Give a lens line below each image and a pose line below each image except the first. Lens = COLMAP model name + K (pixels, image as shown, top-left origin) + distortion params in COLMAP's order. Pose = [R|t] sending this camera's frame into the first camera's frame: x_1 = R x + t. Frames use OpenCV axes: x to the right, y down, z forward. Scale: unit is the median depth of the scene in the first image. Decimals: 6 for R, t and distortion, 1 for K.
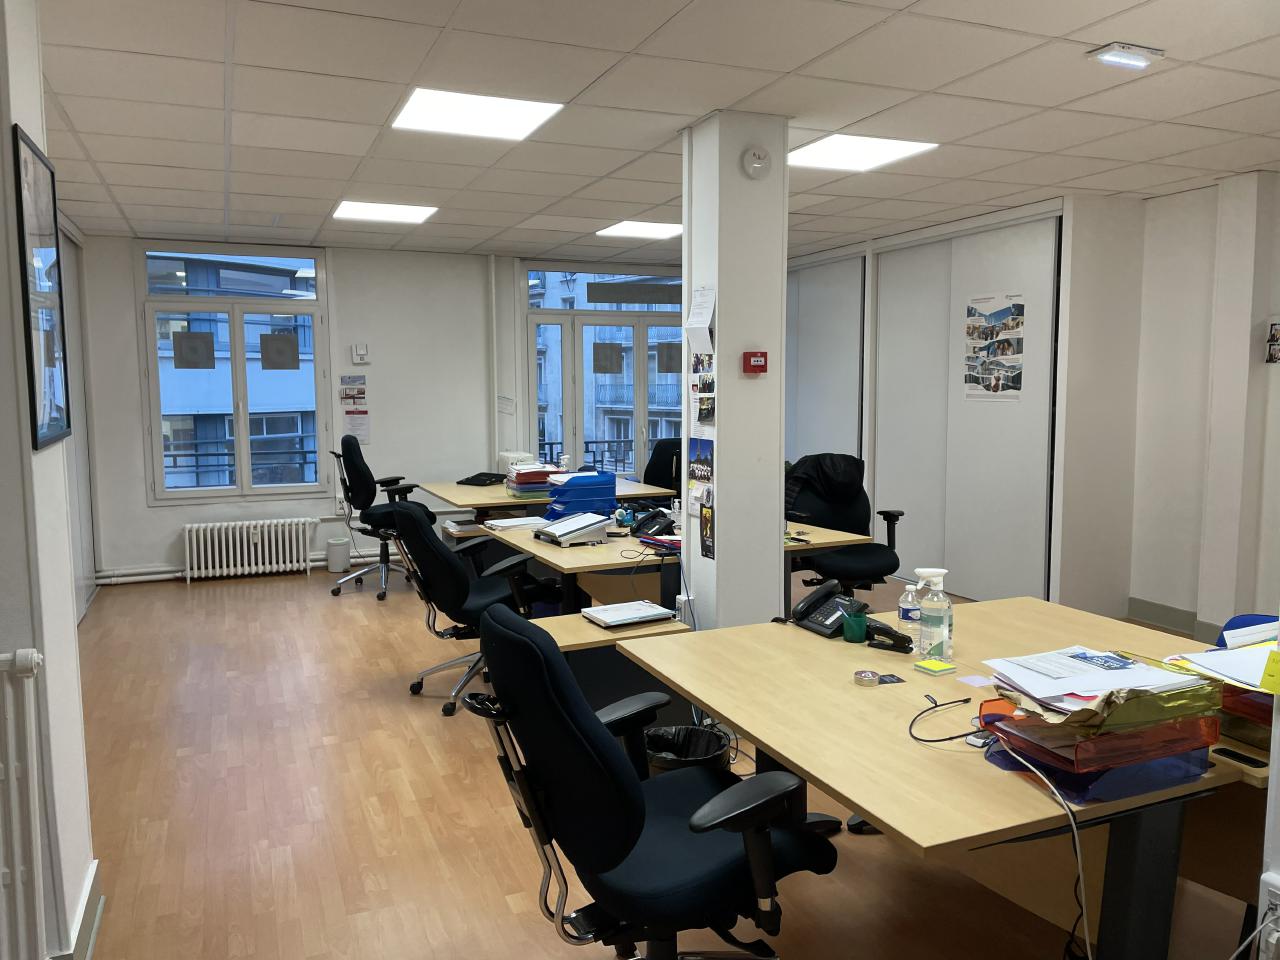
lens RADIAL K [[969.7, 0, 640.0], [0, 969.7, 480.0], [0, 0, 1]] dist [0.090677, -0.001941]
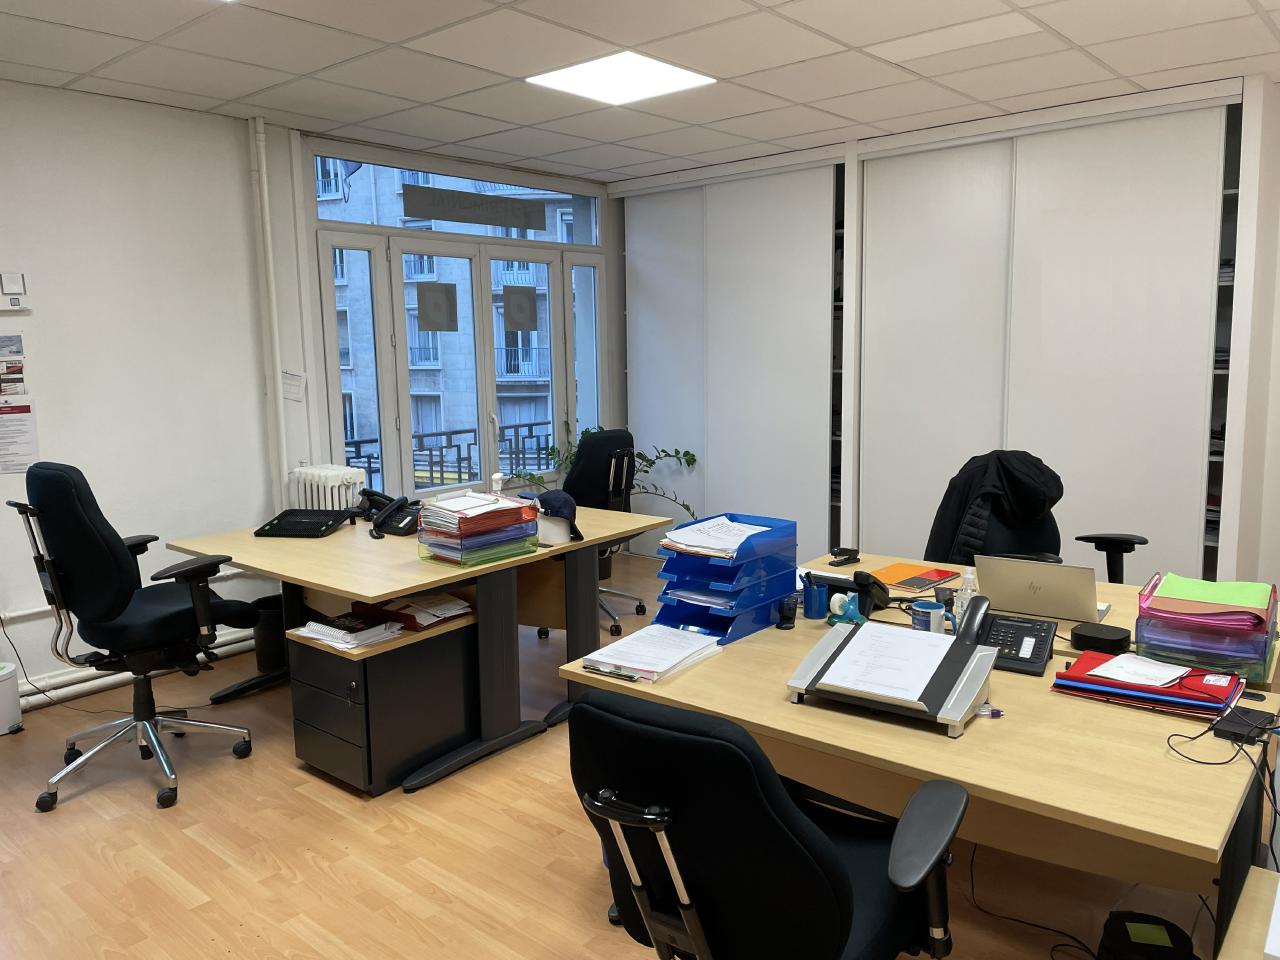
lens RADIAL K [[959.3, 0, 640.0], [0, 959.3, 480.0], [0, 0, 1]] dist [-0.002494, -0.006530]
pose [[0.899290, -0.068760, 0.431914, -0.210921], [0.056305, 0.997548, 0.041575, -0.034811], [-0.433714, -0.013070, 0.900956, 0.413213]]
